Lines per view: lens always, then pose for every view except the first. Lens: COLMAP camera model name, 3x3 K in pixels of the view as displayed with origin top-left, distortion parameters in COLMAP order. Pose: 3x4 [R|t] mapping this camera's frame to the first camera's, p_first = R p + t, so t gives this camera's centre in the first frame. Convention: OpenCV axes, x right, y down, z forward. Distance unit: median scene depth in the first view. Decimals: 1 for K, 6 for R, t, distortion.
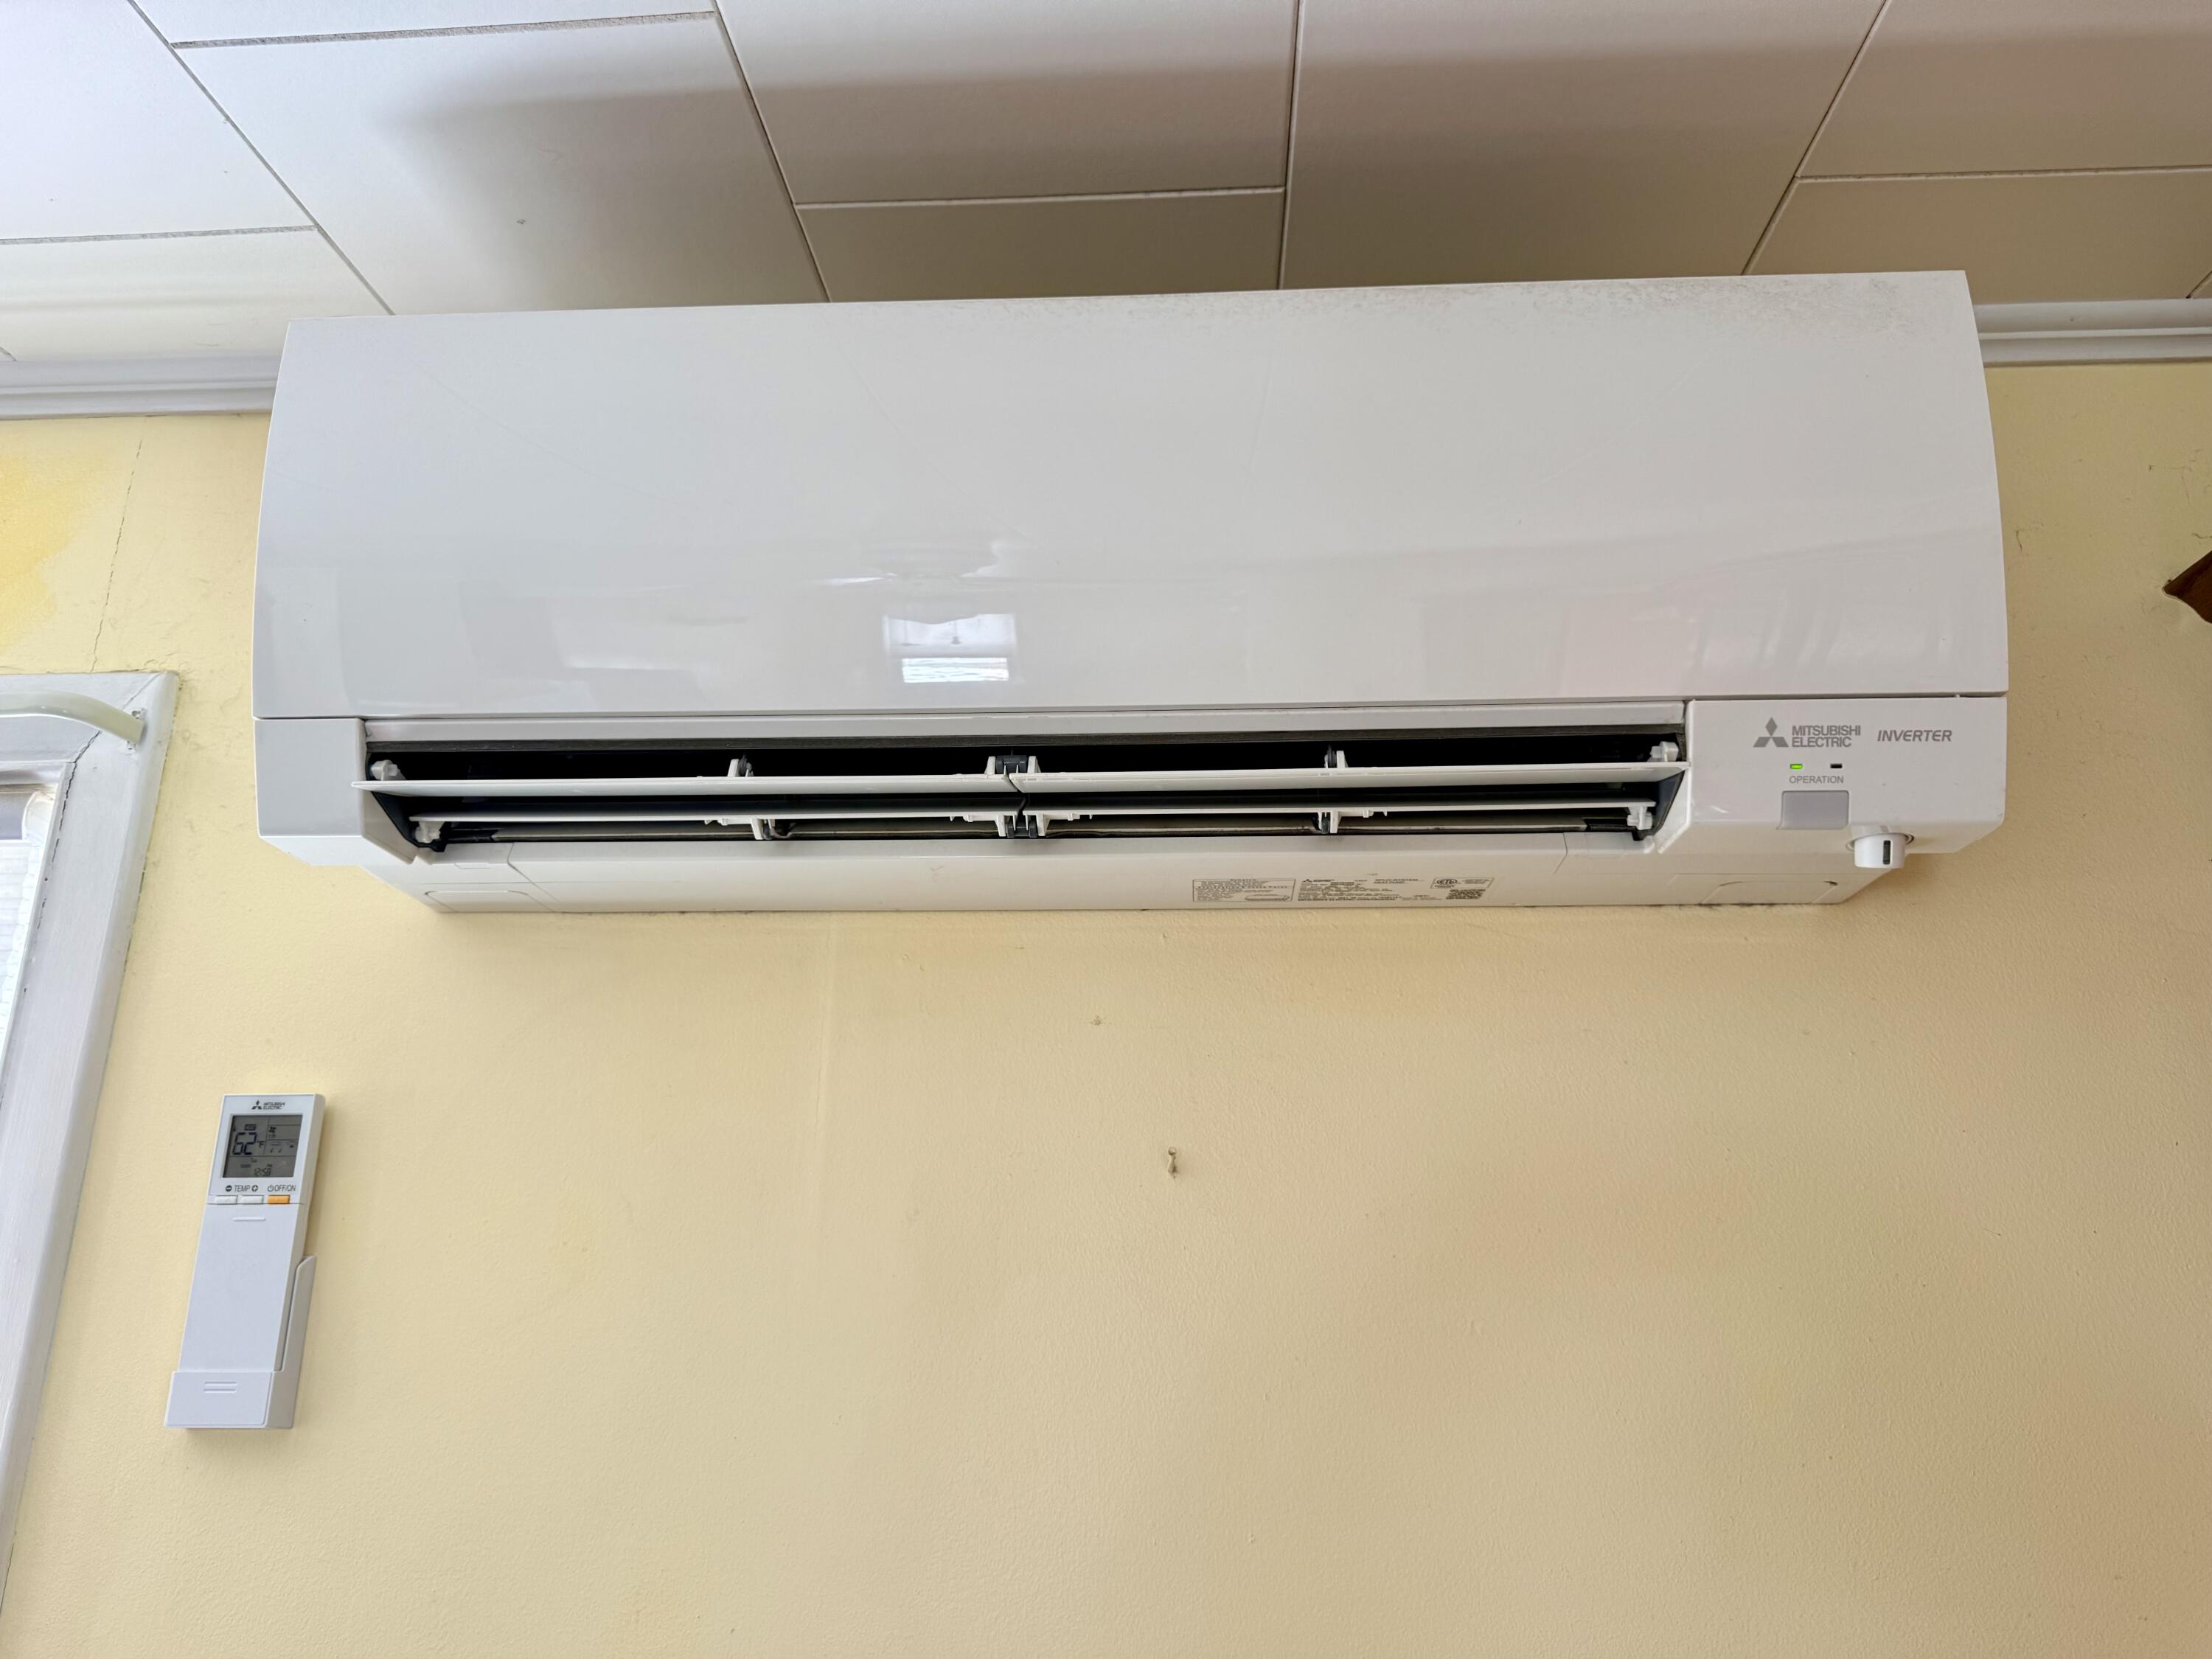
lens RADIAL K [[1565.9, 0, 1110.3], [0, 1565.9, 842.5], [0, 0, 1]] dist [0.047274, -0.046518]
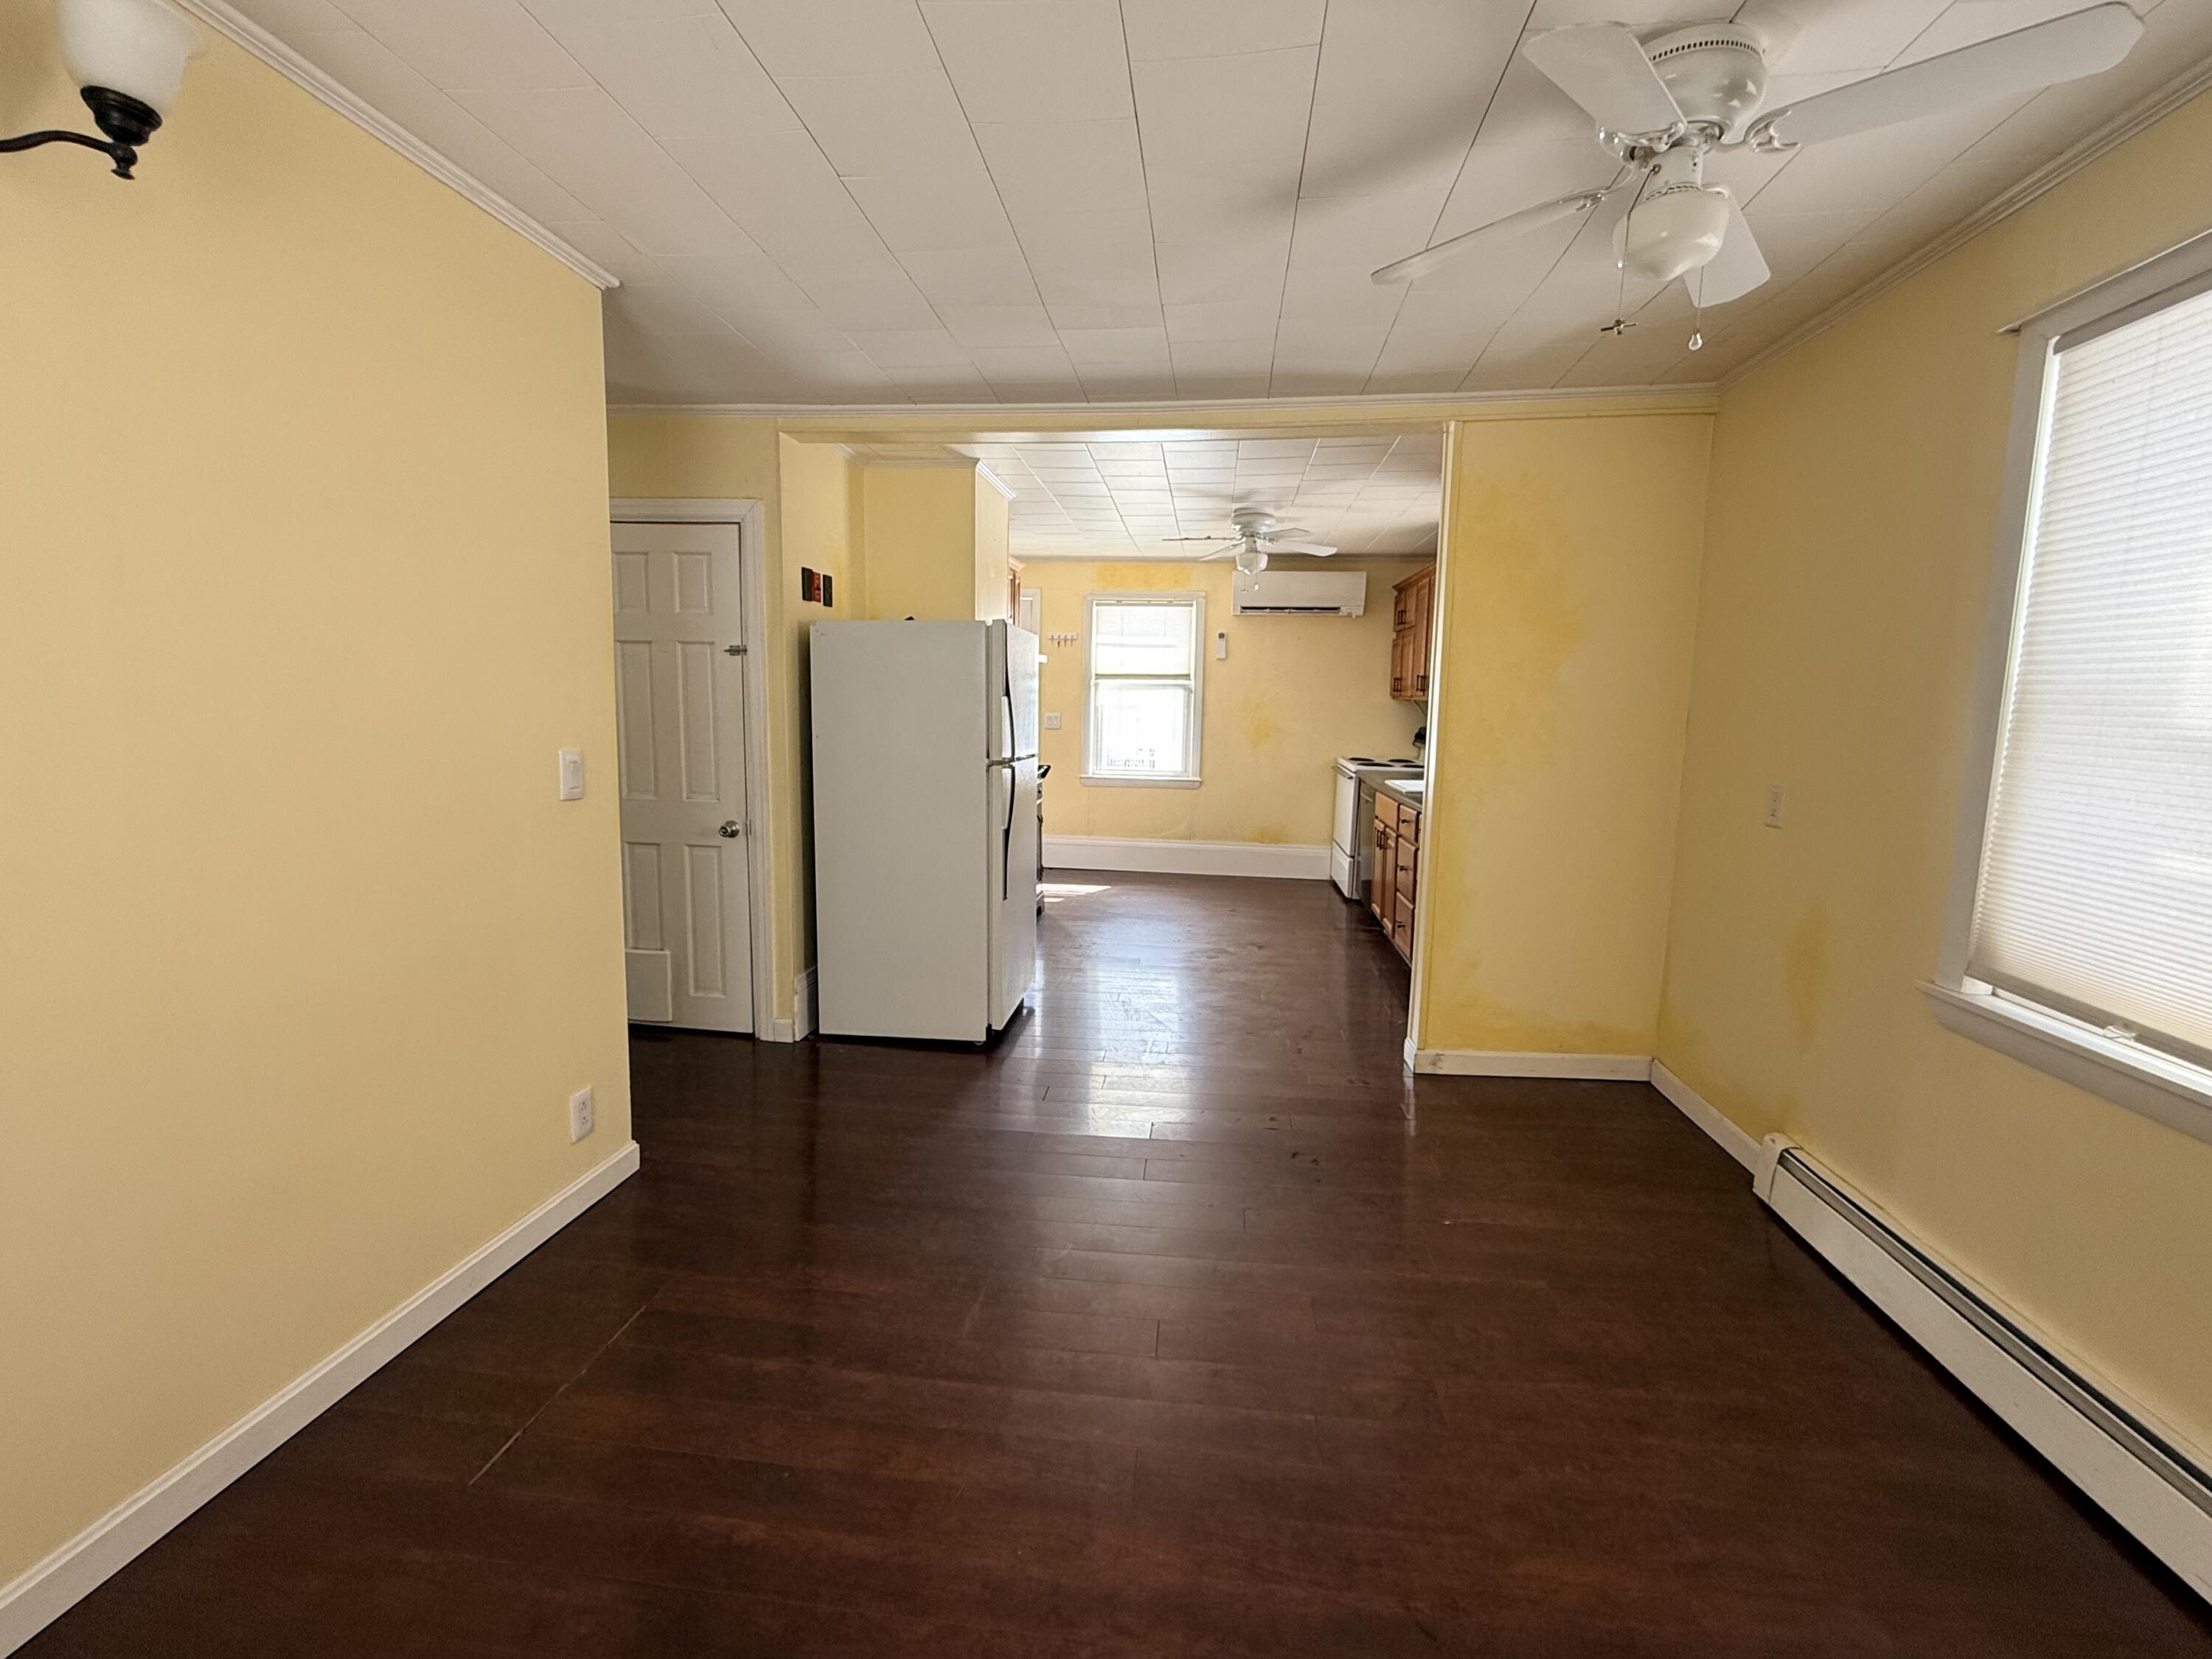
lens RADIAL K [[882.1, 0, 1115.7], [0, 882.1, 816.1], [0, 0, 1]] dist [0.004568, -0.000962]
pose [[0.998640, 0.012558, -0.050606, -1.128166], [0.010508, 0.902180, 0.431231, -1.689019], [0.051071, -0.431176, 0.900821, -6.501729]]
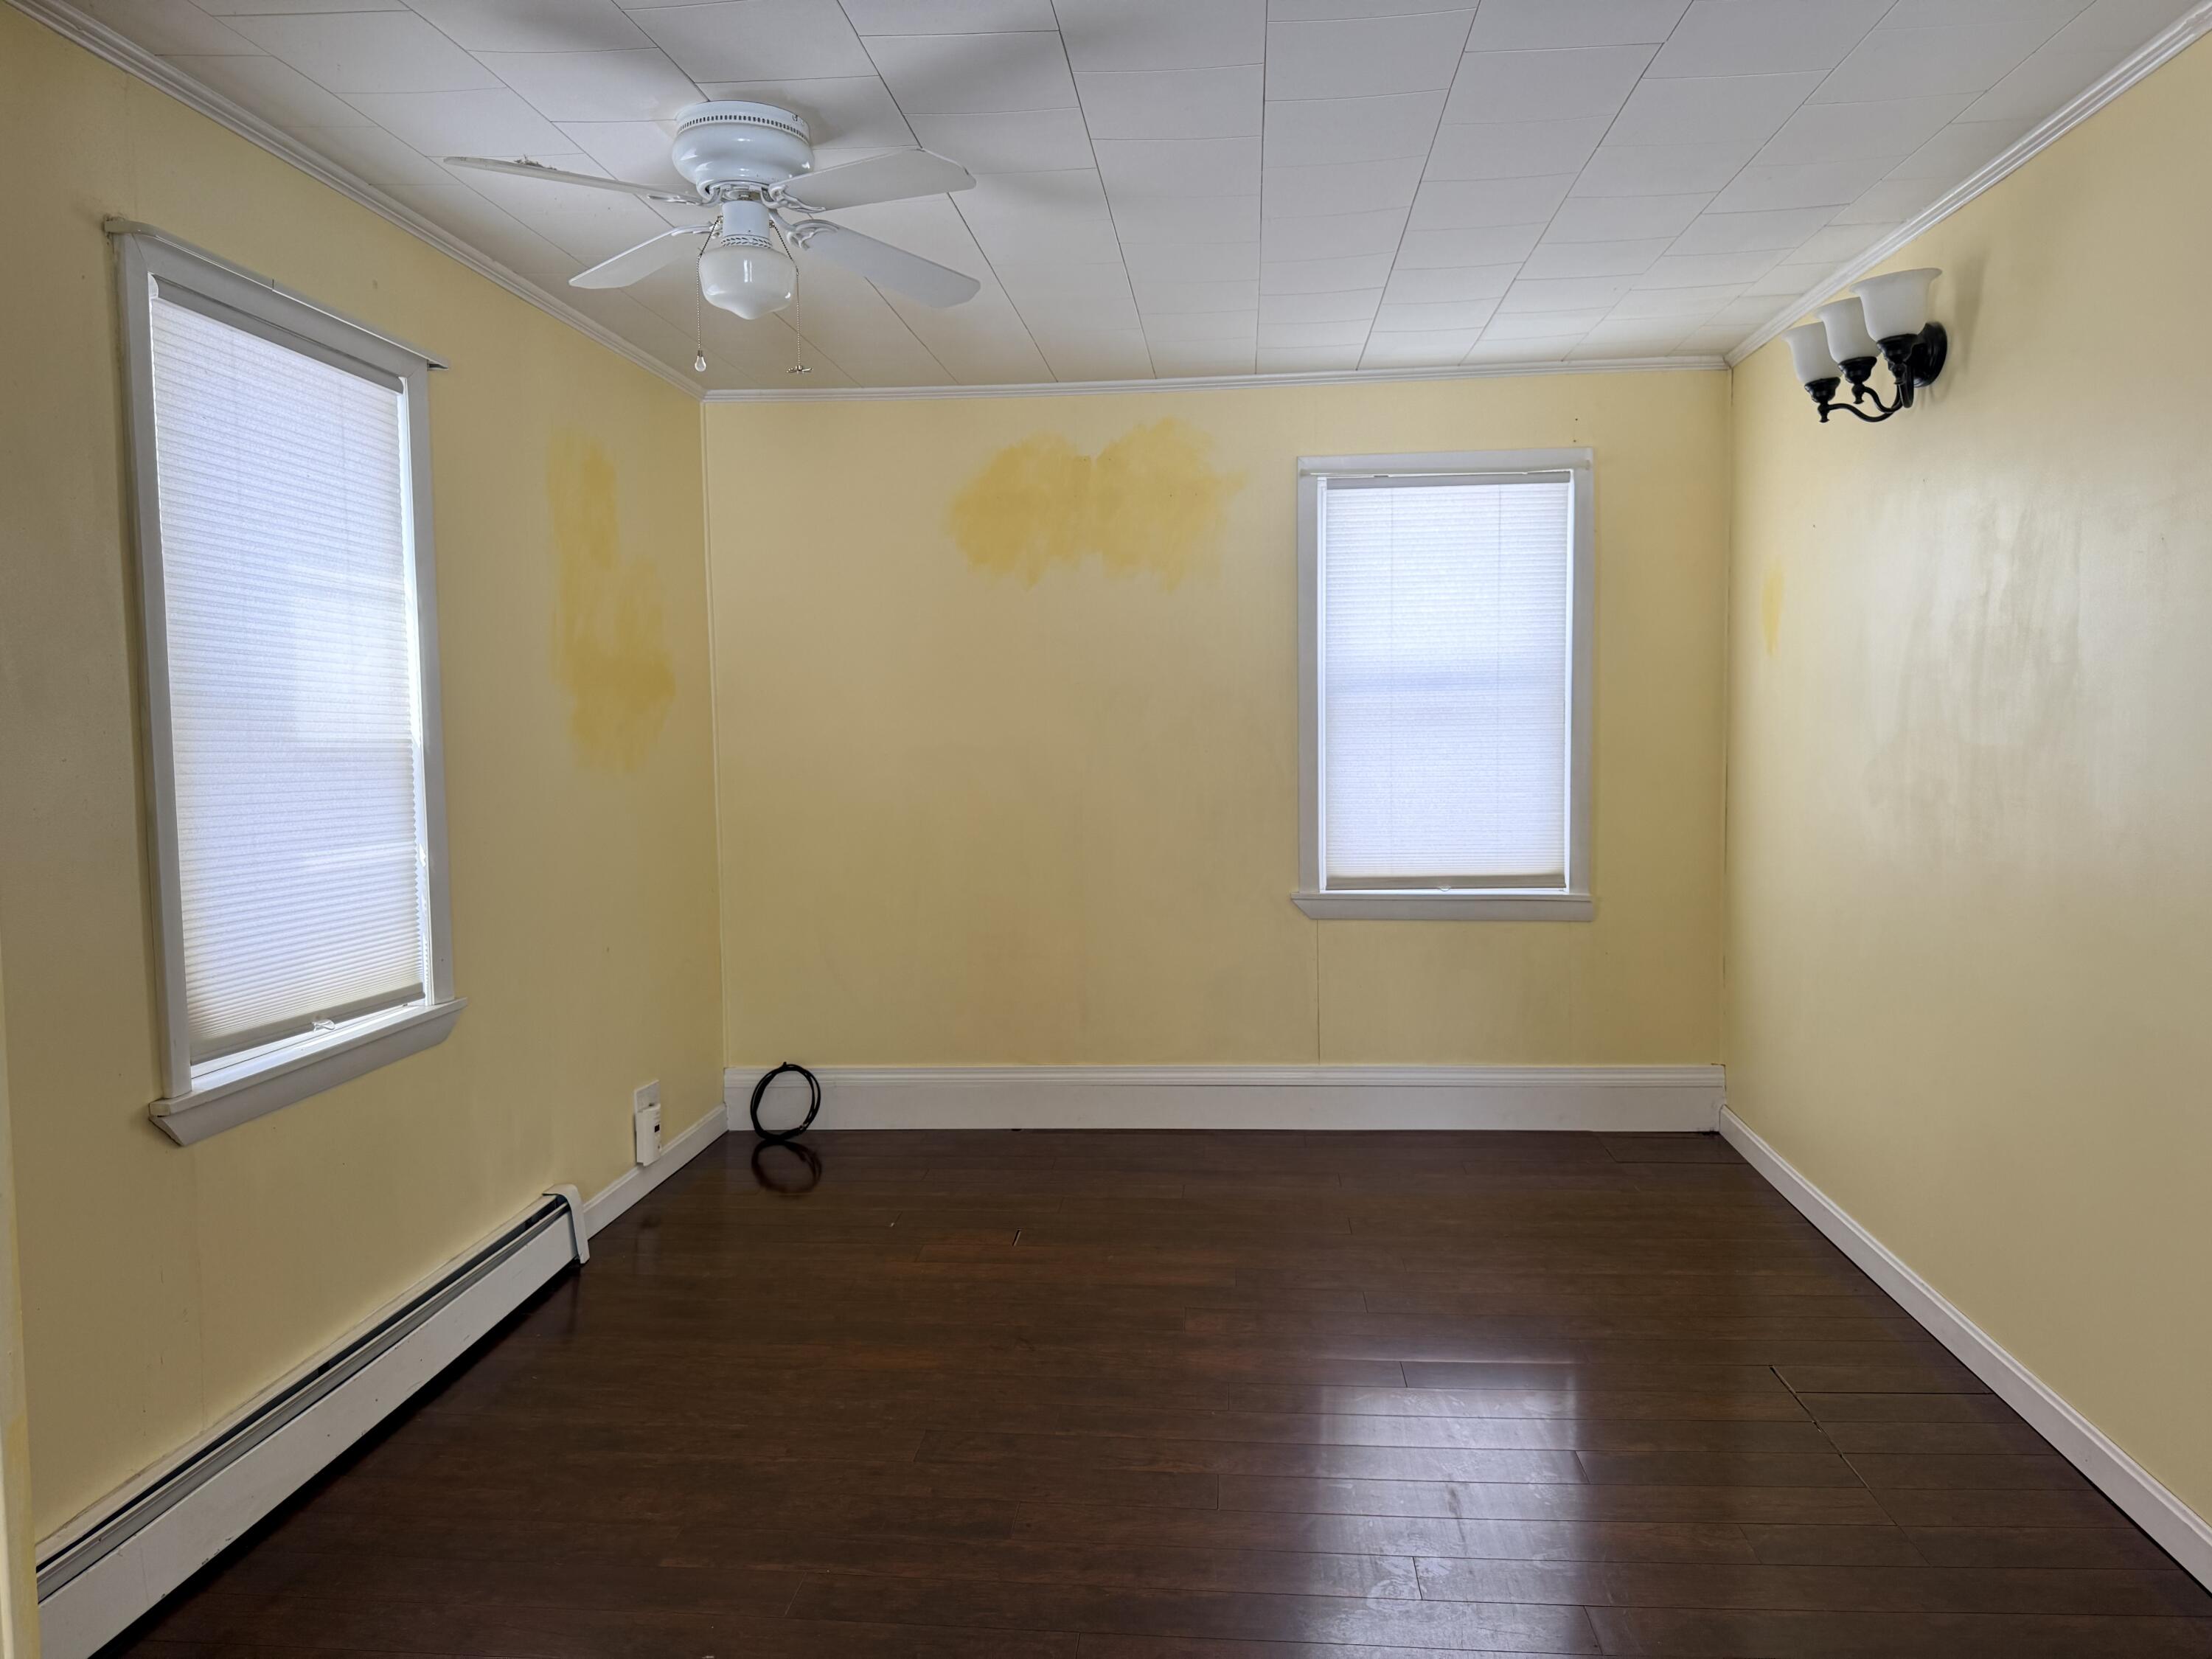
lens RADIAL K [[1565.9, 0, 1110.4], [0, 1565.9, 848.8], [0, 0, 1]] dist [0.047274, -0.046518]
pose [[-0.999677, -0.001756, 0.025358, -0.993281], [-0.007650, 0.972145, -0.234257, -0.247135], [-0.024240, -0.234375, -0.971844, -2.103191]]
